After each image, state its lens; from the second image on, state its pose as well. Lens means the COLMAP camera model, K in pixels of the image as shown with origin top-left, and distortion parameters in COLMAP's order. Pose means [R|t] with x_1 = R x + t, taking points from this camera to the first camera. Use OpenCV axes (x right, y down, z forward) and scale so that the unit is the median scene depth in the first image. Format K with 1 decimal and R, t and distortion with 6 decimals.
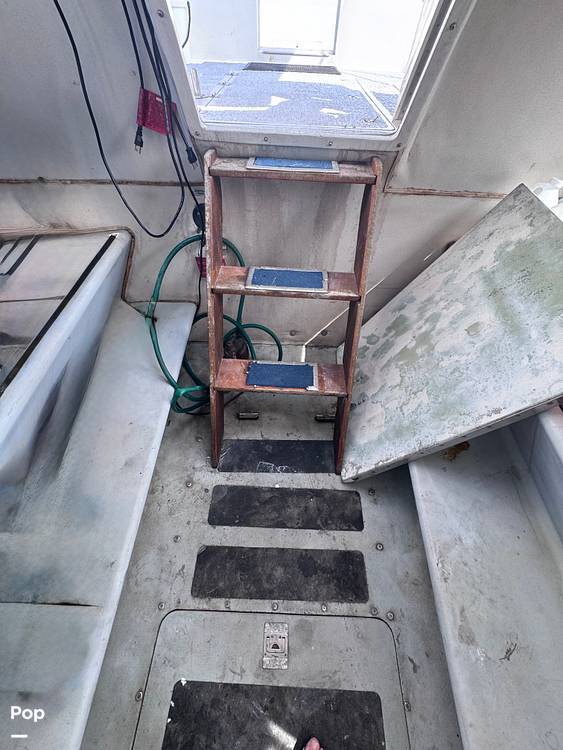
lens RADIAL K [[302.1, 0, 281.5], [0, 302.1, 375.0], [0, 0, 1]] dist [-0.003957, -0.000396]
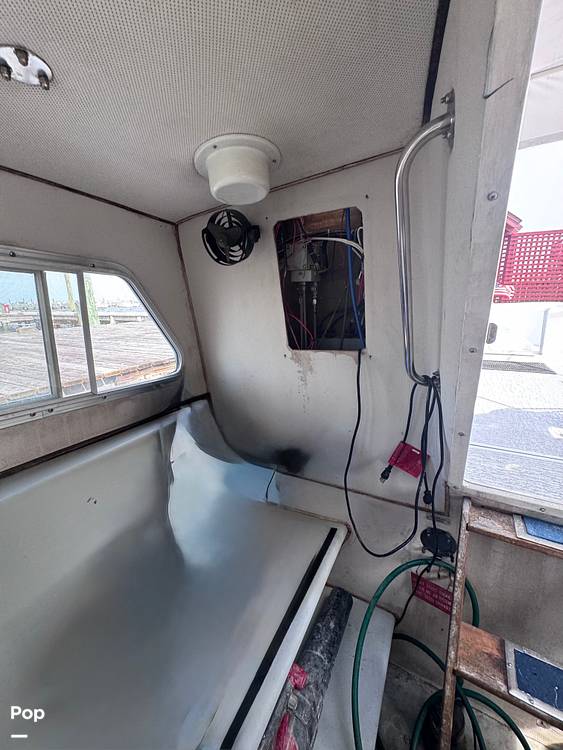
lens RADIAL K [[302.1, 0, 281.5], [0, 302.1, 375.0], [0, 0, 1]] dist [-0.003957, -0.000396]
pose [[0.875320, 0.048966, -0.481059, -0.266288], [-0.328666, 0.789967, -0.517620, -0.314775], [0.354675, 0.611191, 0.707567, -0.130684]]
